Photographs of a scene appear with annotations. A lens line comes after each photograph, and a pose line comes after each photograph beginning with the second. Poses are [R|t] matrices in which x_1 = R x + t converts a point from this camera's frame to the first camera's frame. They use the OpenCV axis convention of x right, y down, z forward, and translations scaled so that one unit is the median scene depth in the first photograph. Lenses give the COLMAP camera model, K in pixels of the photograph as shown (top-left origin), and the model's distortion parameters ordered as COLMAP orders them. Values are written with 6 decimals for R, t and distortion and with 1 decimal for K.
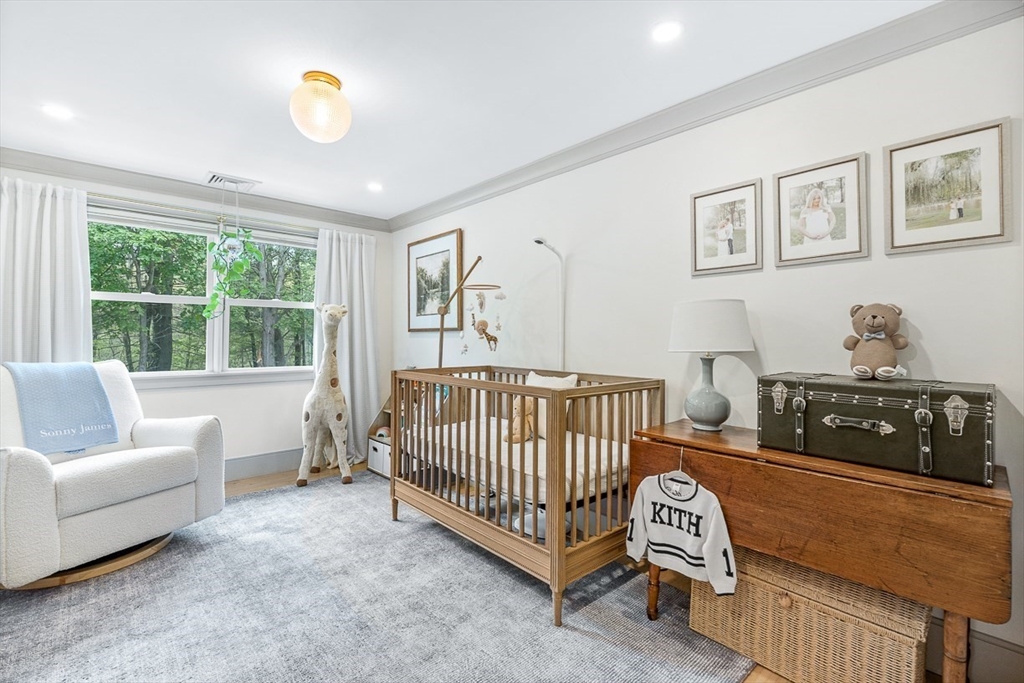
lens RADIAL K [[463.3, 0, 515.1], [0, 463.3, 333.3], [0, 0, 1]] dist [-0.000488, -0.000129]
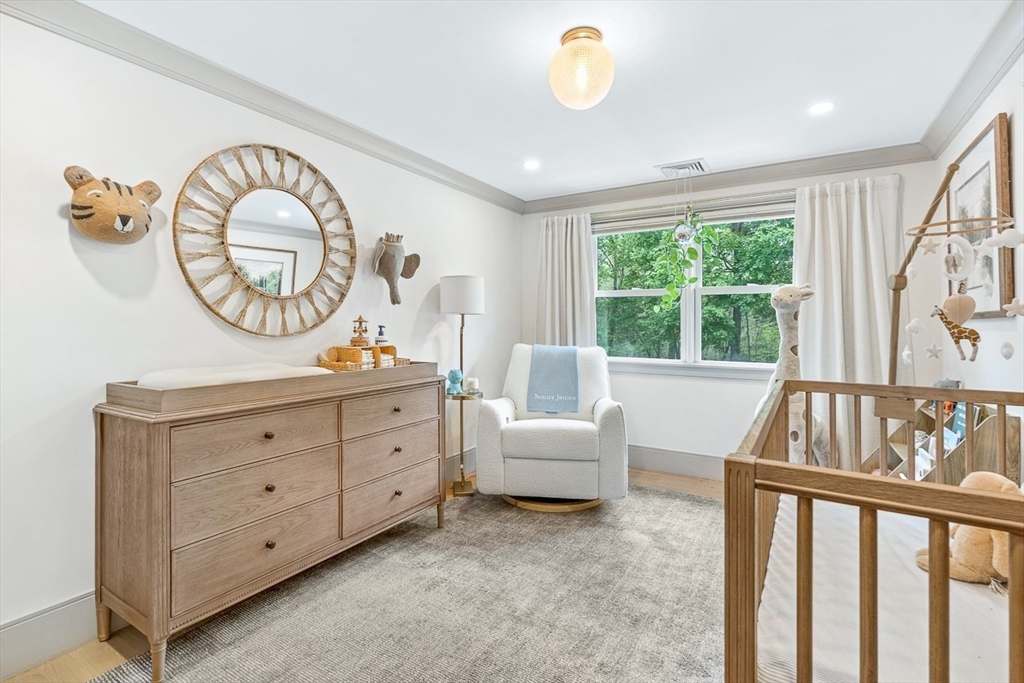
lens RADIAL K [[479.4, 0, 512.9], [0, 479.4, 319.1], [0, 0, 1]] dist [0.000568, 0.000032]
pose [[0.271119, -0.011945, -0.962472, 0.330510], [0.004619, 0.999928, -0.011109, 0.000182], [0.962535, -0.001434, 0.271155, 0.491425]]
